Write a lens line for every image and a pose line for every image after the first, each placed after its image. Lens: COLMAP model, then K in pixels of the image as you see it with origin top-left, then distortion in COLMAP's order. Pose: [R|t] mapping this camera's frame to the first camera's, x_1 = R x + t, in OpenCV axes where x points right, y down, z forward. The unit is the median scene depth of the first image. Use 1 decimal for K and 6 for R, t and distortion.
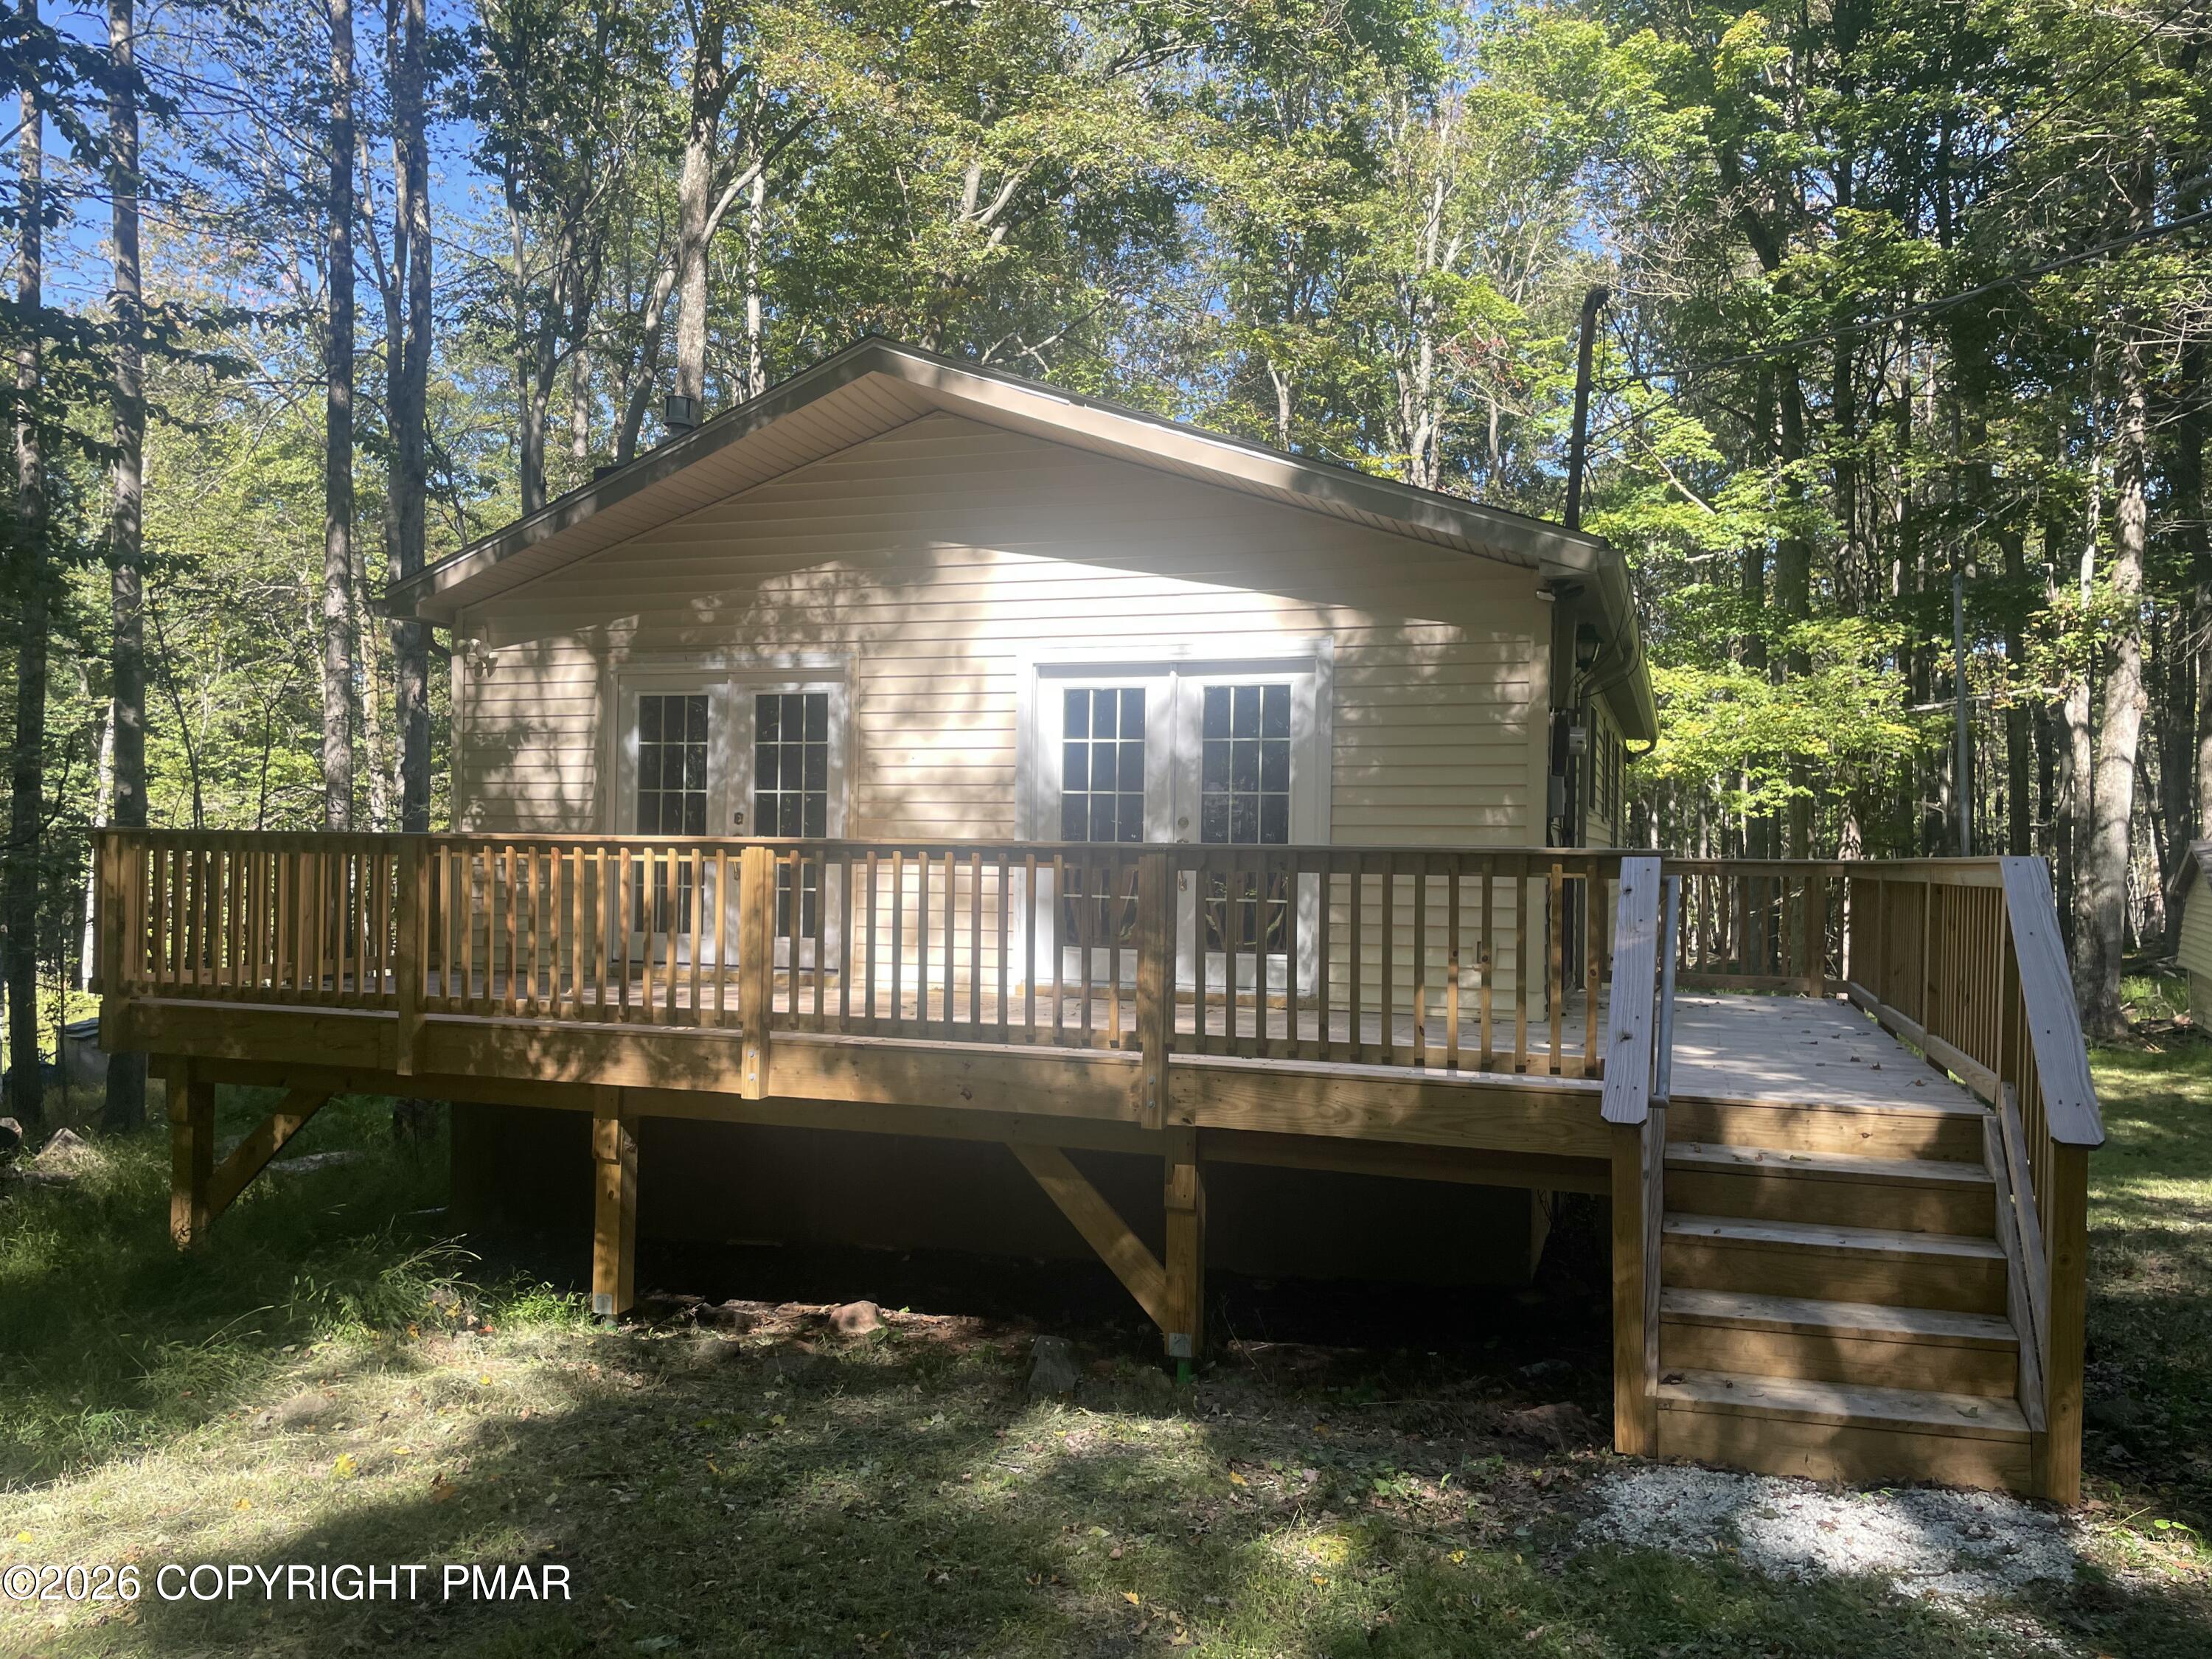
lens RADIAL K [[1677.8, 0, 1085.5], [0, 1677.8, 833.5], [0, 0, 1]] dist [0.098158, -0.126837]
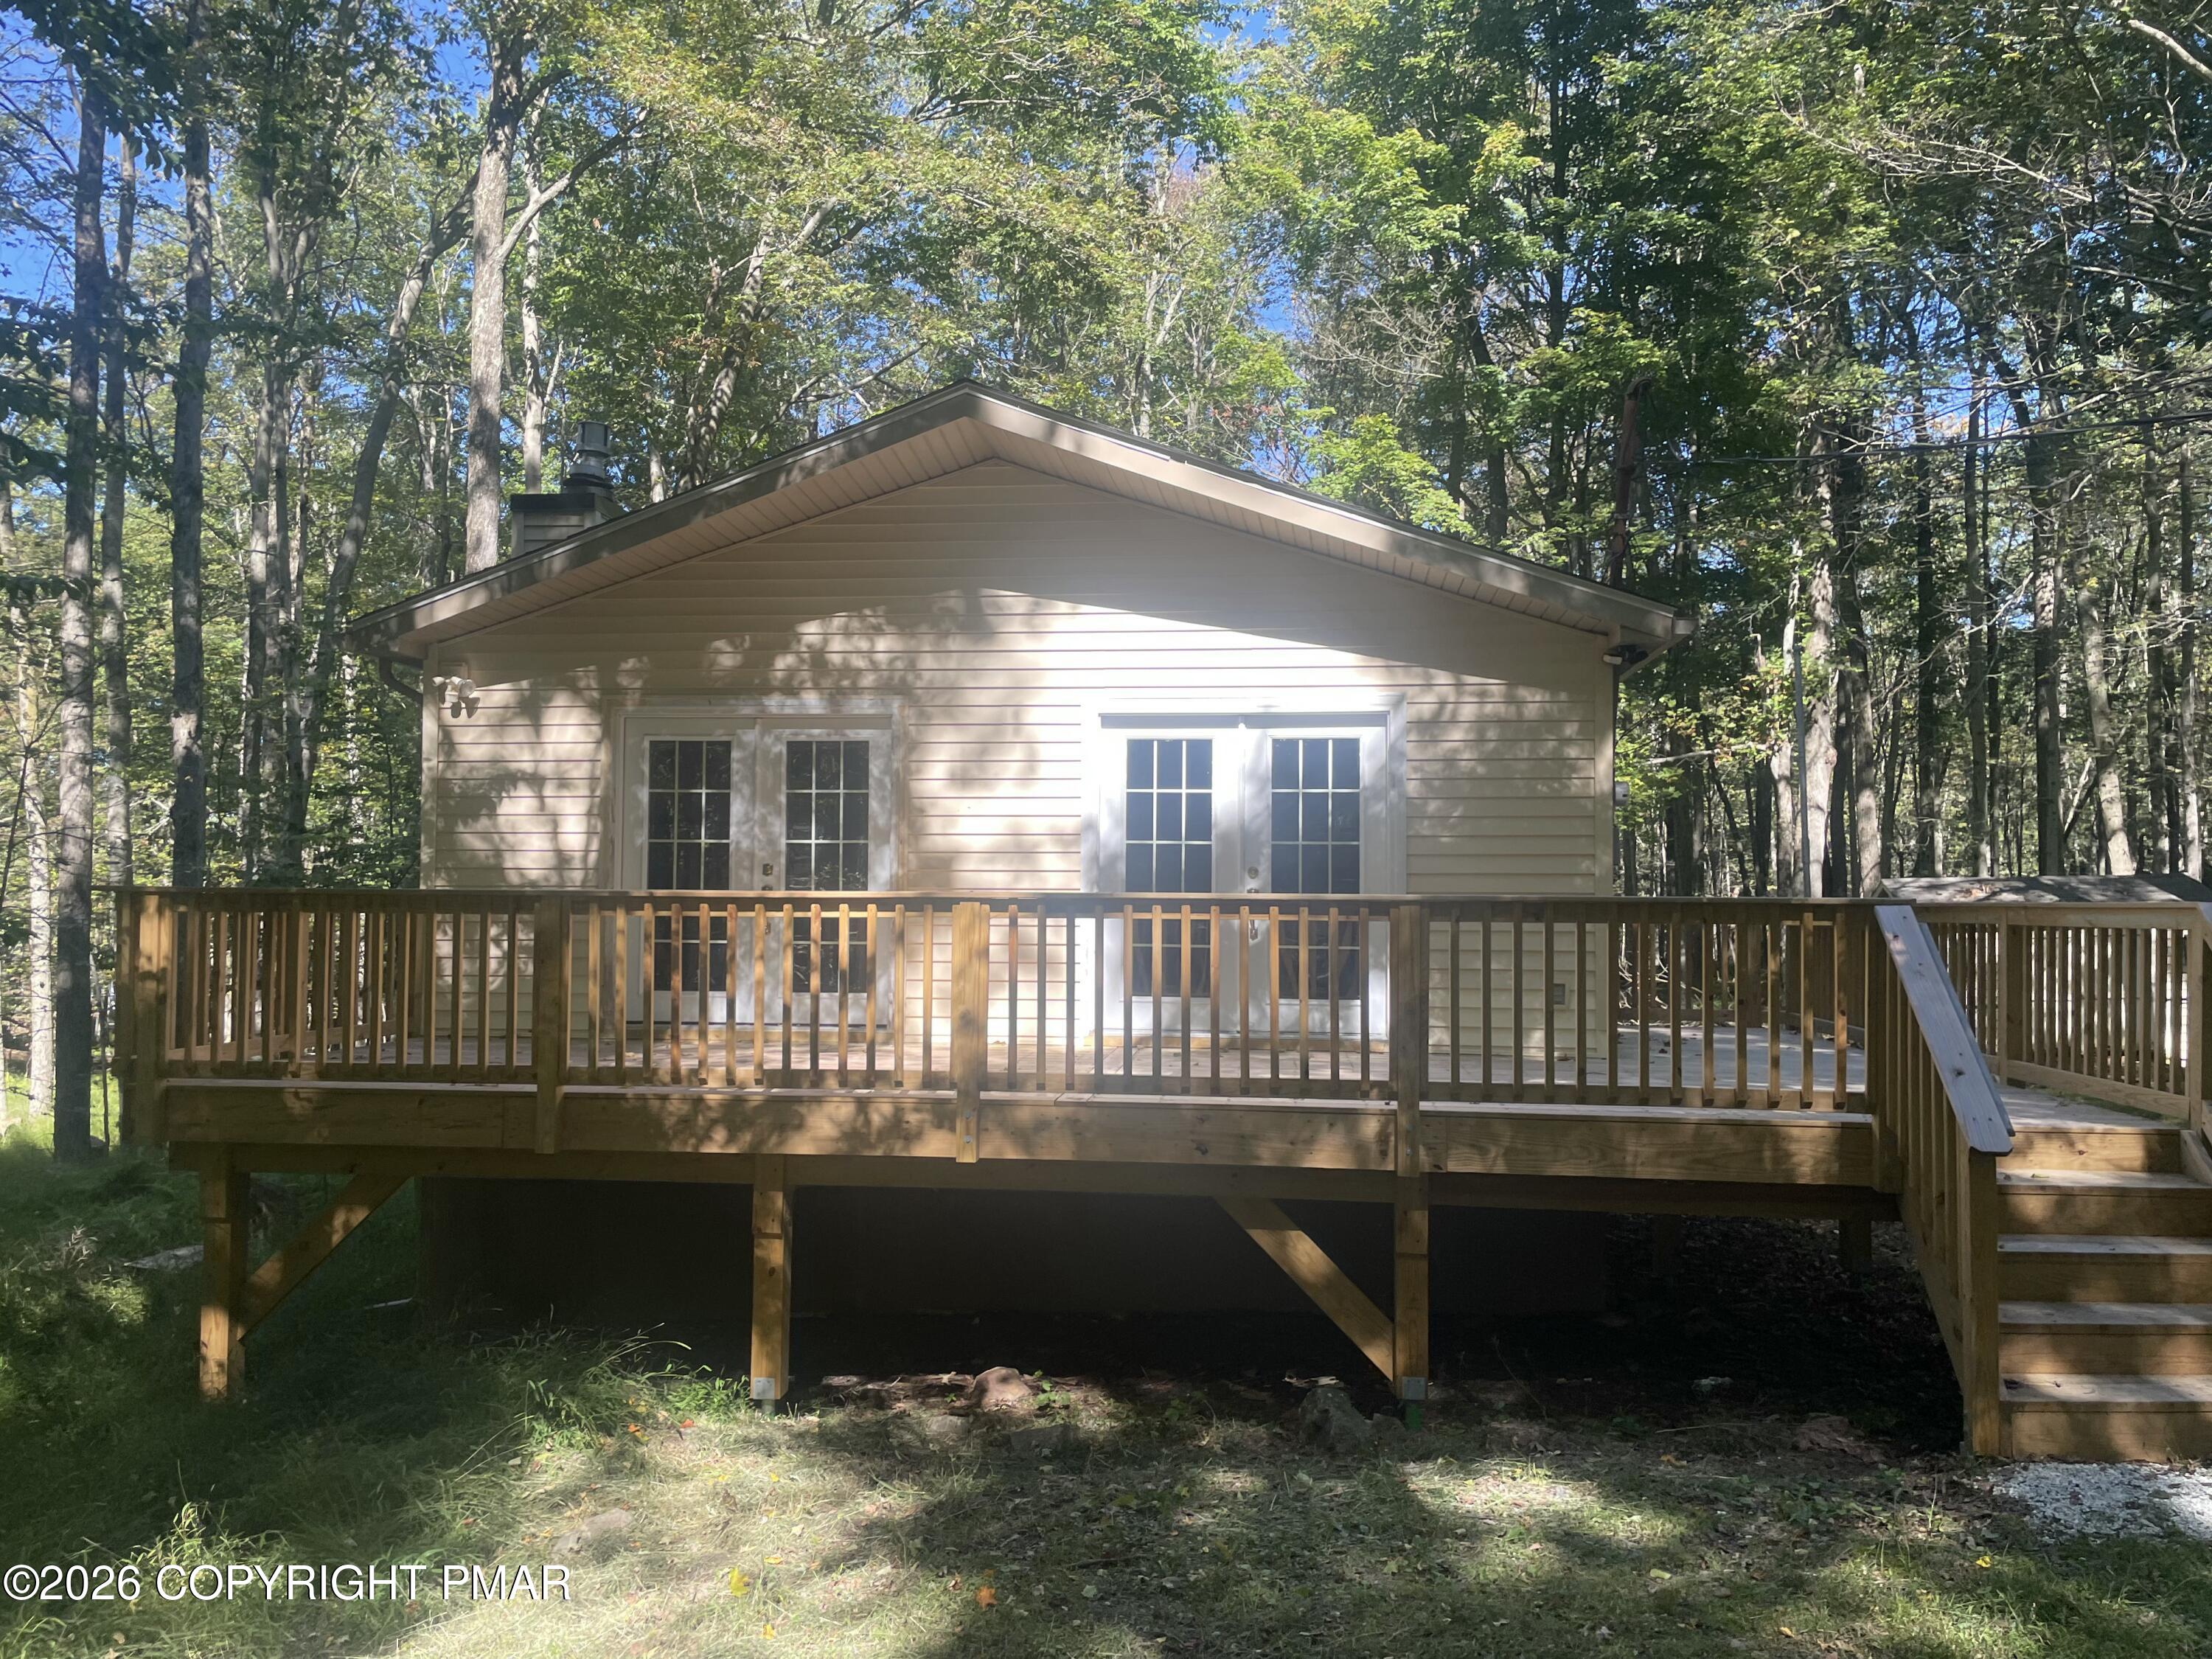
lens RADIAL K [[1677.8, 0, 1096.0], [0, 1677.8, 830.7], [0, 0, 1]] dist [0.098158, -0.126837]
pose [[0.974073, -0.000146, 0.226234, -0.258801], [0.006052, 0.999659, -0.025411, -0.006189], [-0.226153, 0.026121, 0.973741, 0.027820]]
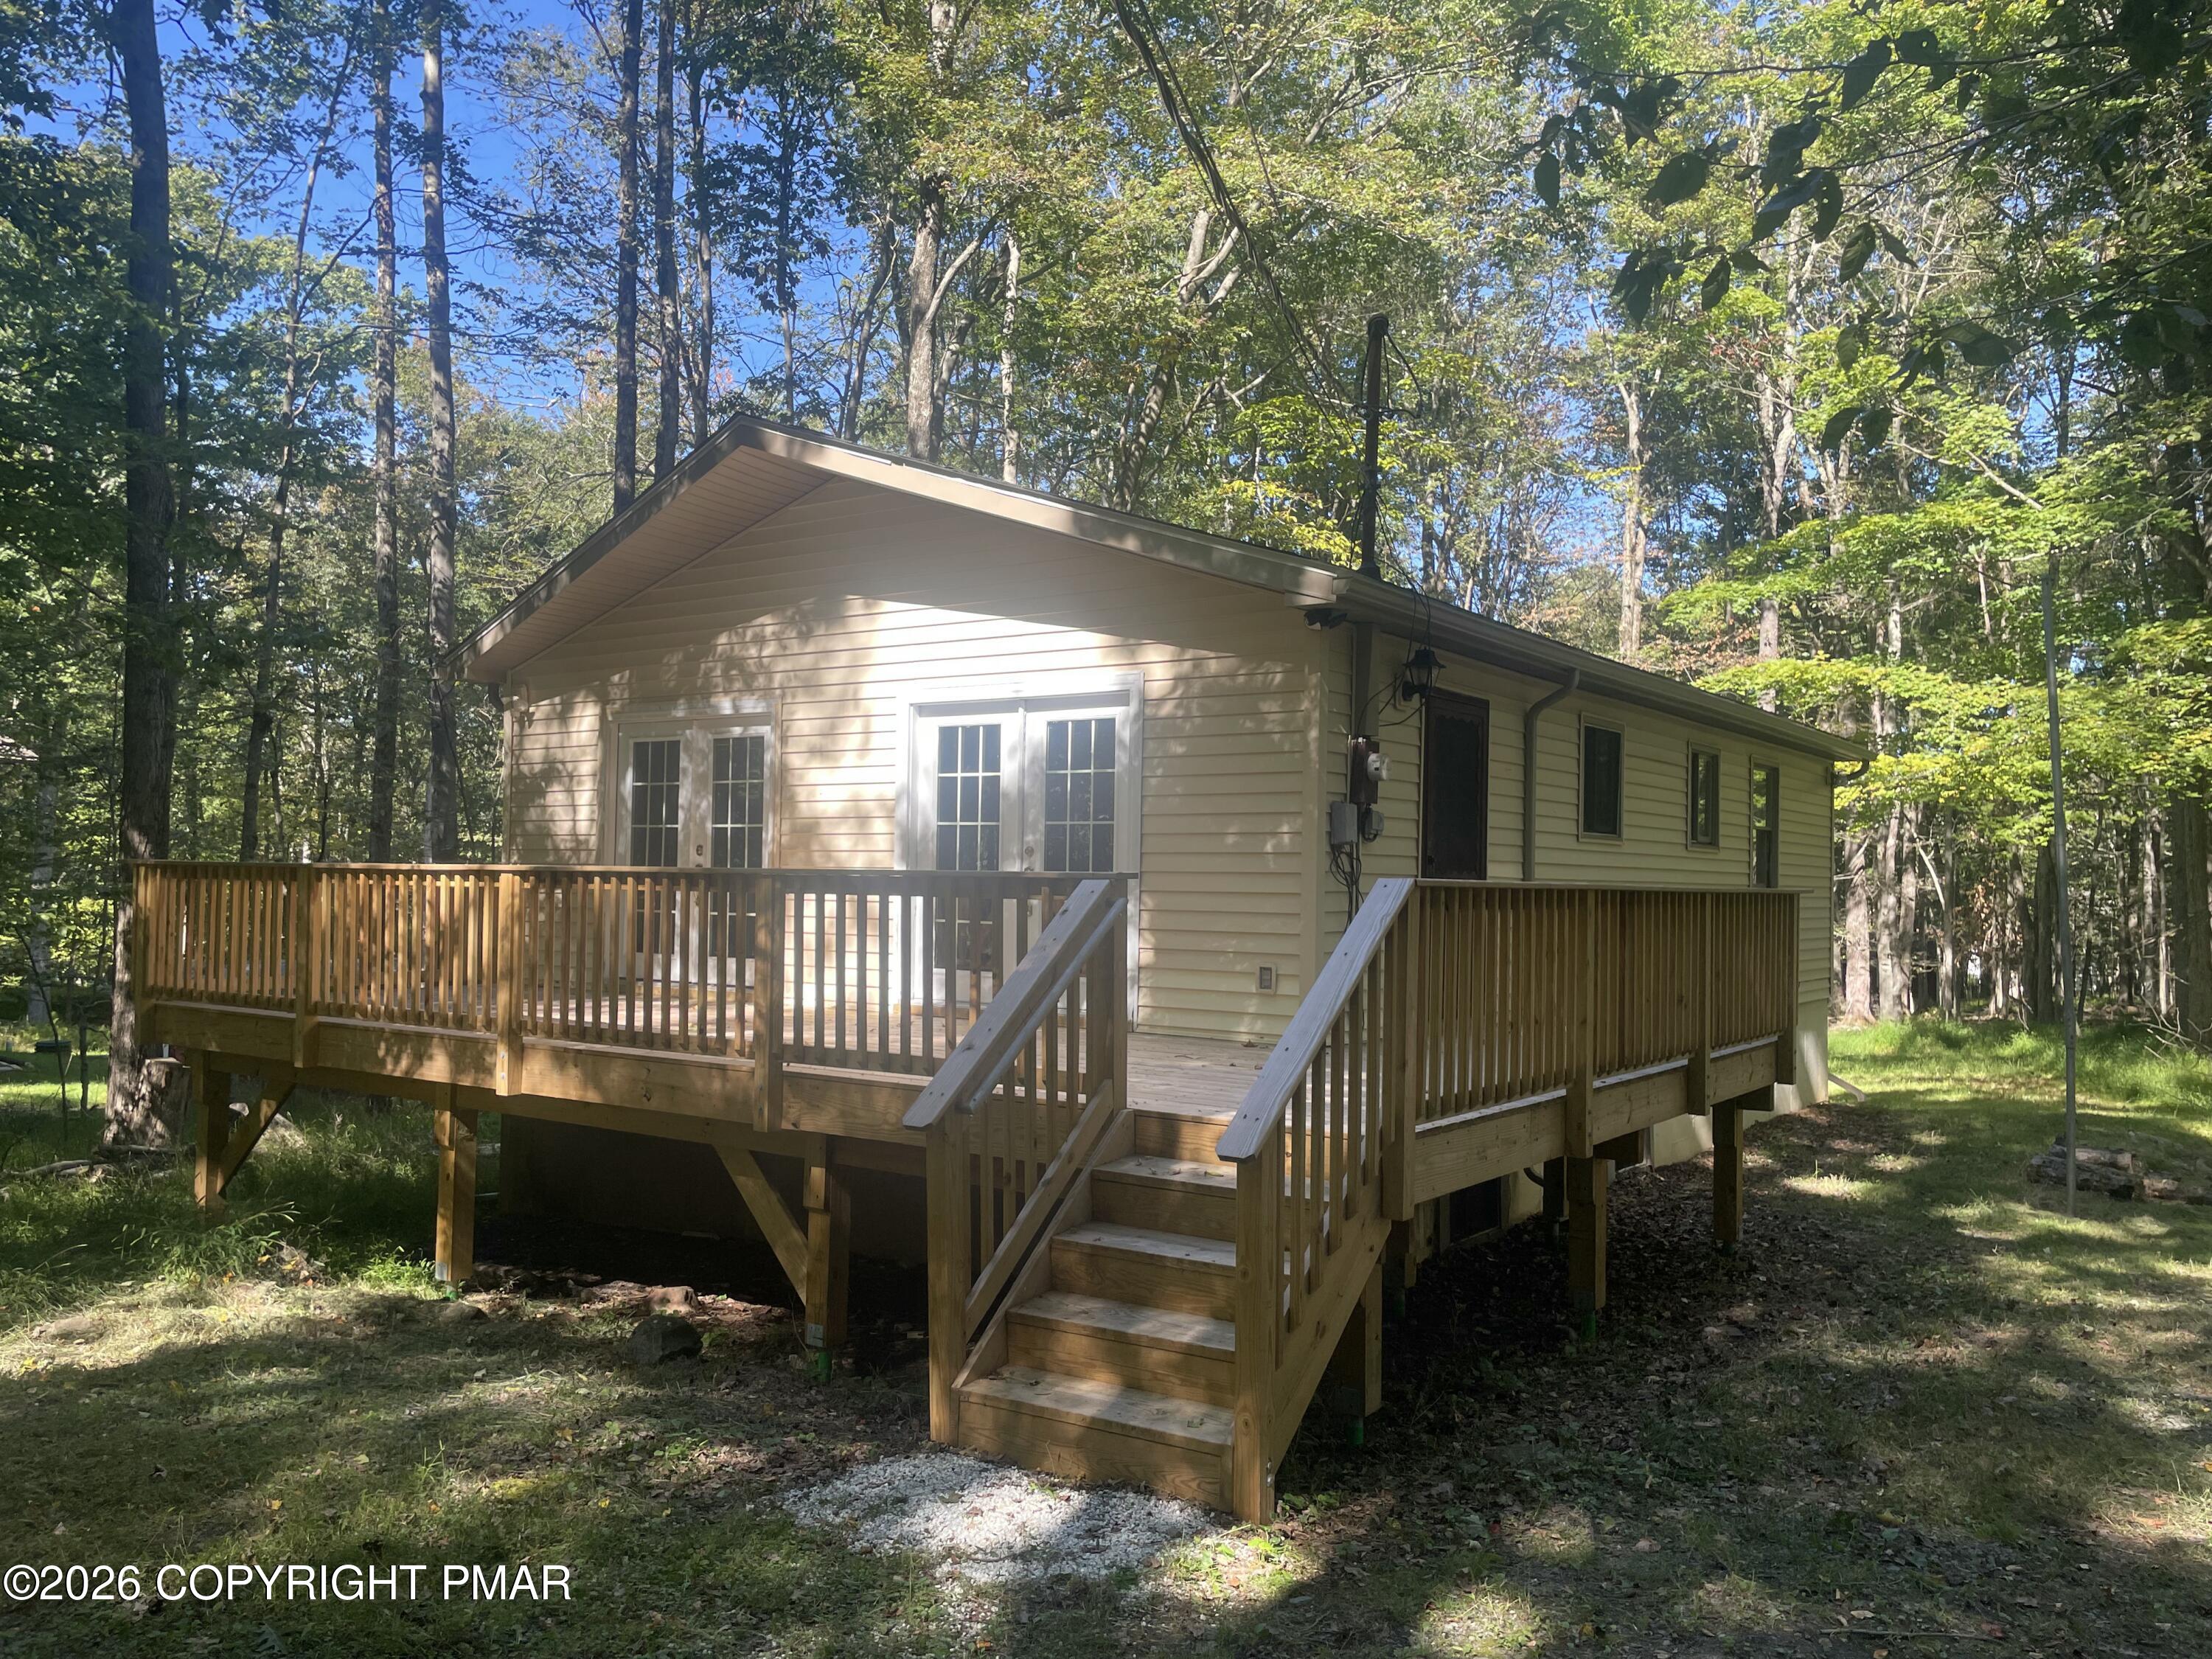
lens RADIAL K [[1677.8, 0, 1109.8], [0, 1677.8, 833.4], [0, 0, 1]] dist [0.098158, -0.126837]
pose [[0.962849, -0.007726, -0.269932, 0.380730], [0.002214, 0.999783, -0.020719, 0.004147], [0.270033, 0.019351, 0.962657, 0.002874]]
